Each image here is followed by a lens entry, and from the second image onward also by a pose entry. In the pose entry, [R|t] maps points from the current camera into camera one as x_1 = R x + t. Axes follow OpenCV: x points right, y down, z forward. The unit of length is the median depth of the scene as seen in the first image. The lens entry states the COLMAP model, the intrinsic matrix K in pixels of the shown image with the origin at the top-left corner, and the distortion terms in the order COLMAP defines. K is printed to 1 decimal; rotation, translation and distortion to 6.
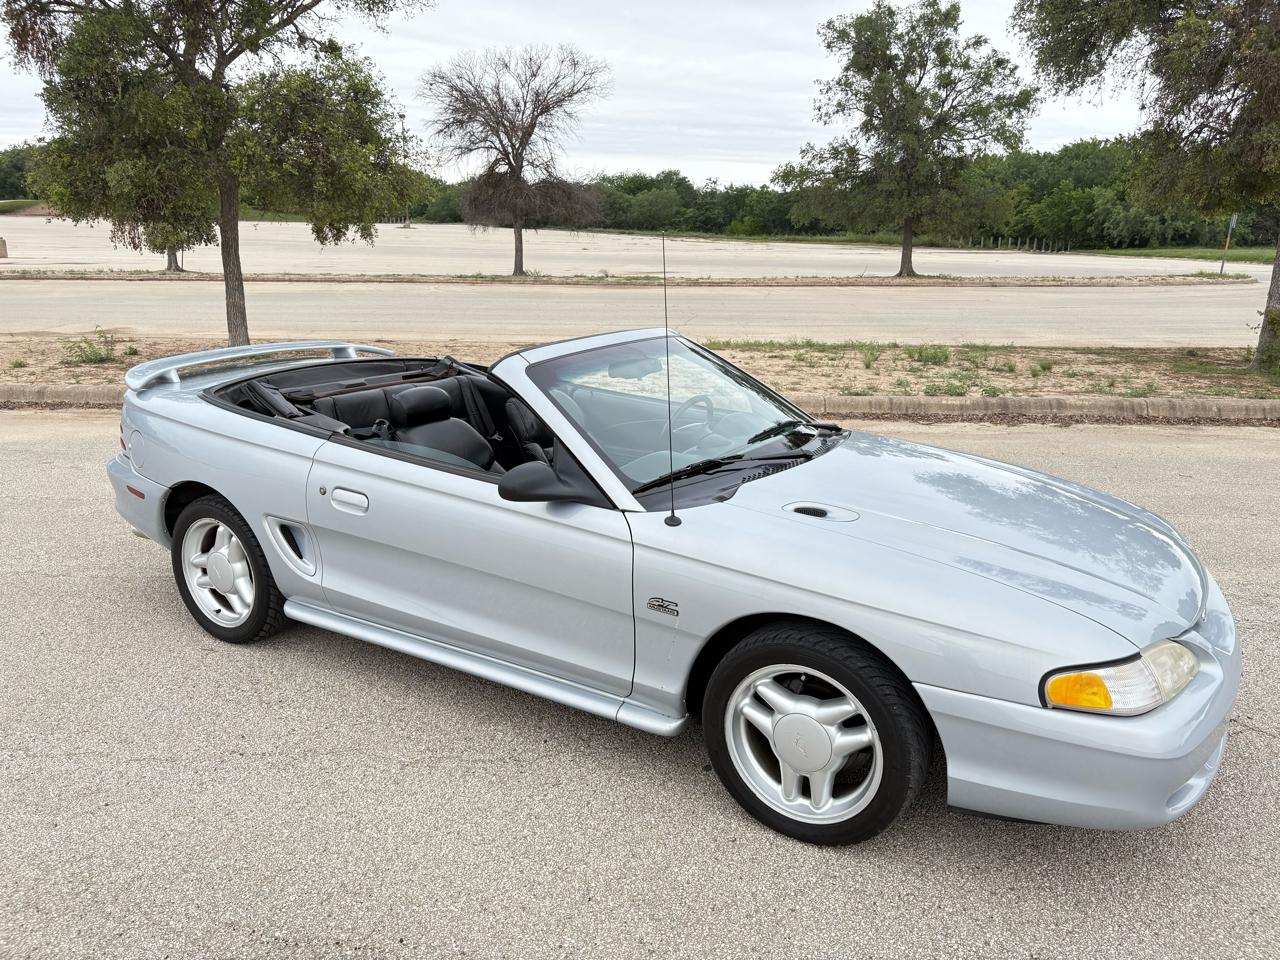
lens RADIAL K [[963.4, 0, 627.5], [0, 963.4, 486.5], [0, 0, 1]] dist [0.037767, -0.045119]
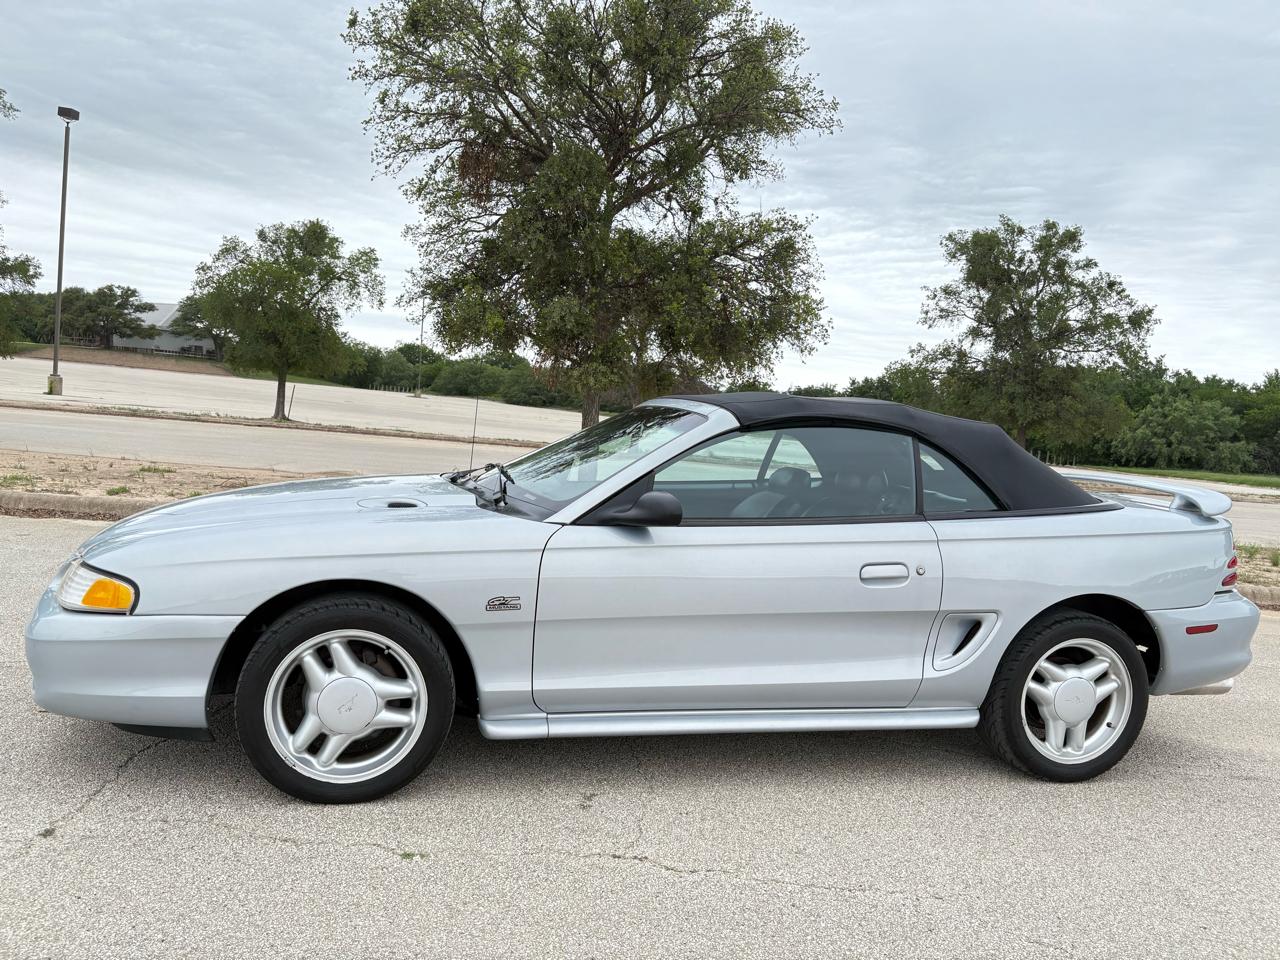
lens RADIAL K [[964.7, 0, 635.3], [0, 964.7, 486.3], [0, 0, 1]] dist [0.033268, -0.036108]
pose [[0.996985, 0.069909, 0.033675, -0.147210], [-0.062417, 0.980332, -0.187227, 0.005885], [-0.046101, 0.184560, 0.981739, 0.033225]]
